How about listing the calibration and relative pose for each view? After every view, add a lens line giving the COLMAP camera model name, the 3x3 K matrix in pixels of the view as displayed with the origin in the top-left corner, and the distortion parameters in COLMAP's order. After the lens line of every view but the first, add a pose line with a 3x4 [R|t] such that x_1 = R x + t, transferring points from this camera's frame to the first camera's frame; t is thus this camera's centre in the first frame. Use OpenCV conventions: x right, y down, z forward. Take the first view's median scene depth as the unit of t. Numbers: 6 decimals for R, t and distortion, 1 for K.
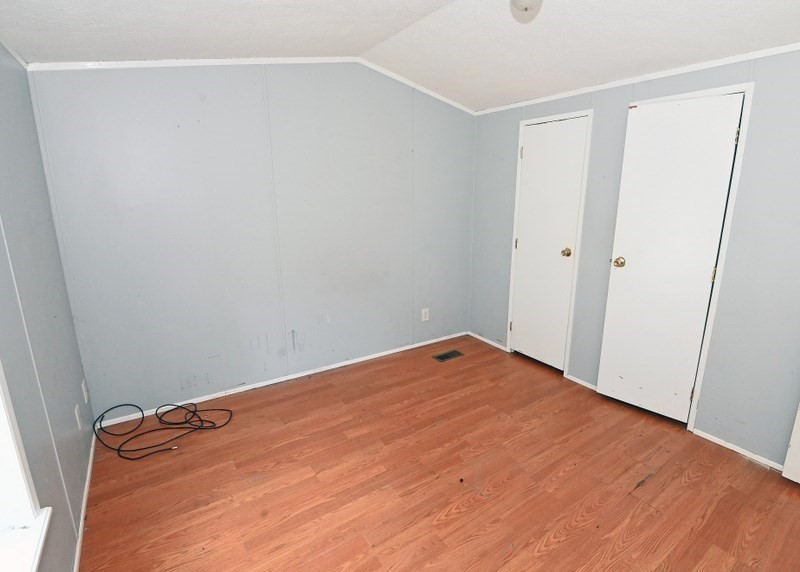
lens RADIAL K [[391.7, 0, 407.4], [0, 391.7, 281.4], [0, 0, 1]] dist [-0.004540, -0.001870]
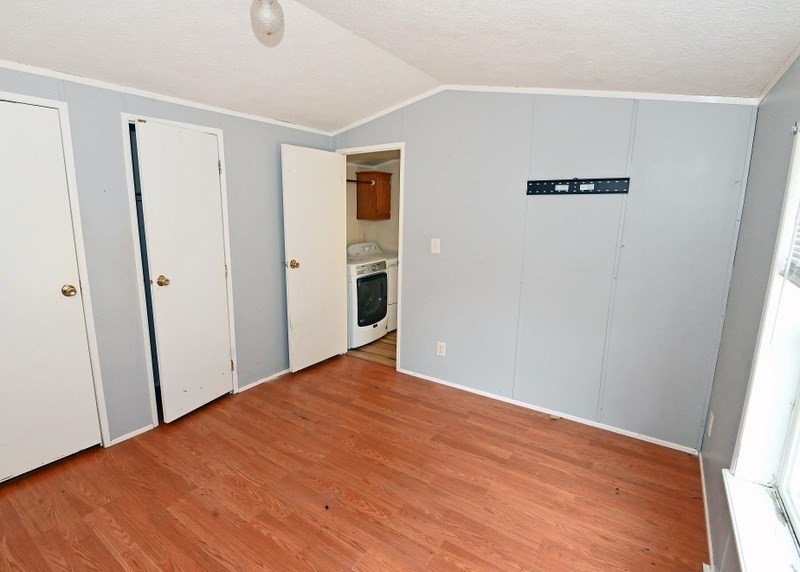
lens RADIAL K [[391.7, 0, 403.3], [0, 391.7, 286.6], [0, 0, 1]] dist [-0.004540, -0.001870]
pose [[-0.364256, -0.197588, 0.910097, -0.655337], [0.195098, 0.939360, 0.282027, -0.228050], [-0.910634, 0.280288, -0.303619, 0.893388]]
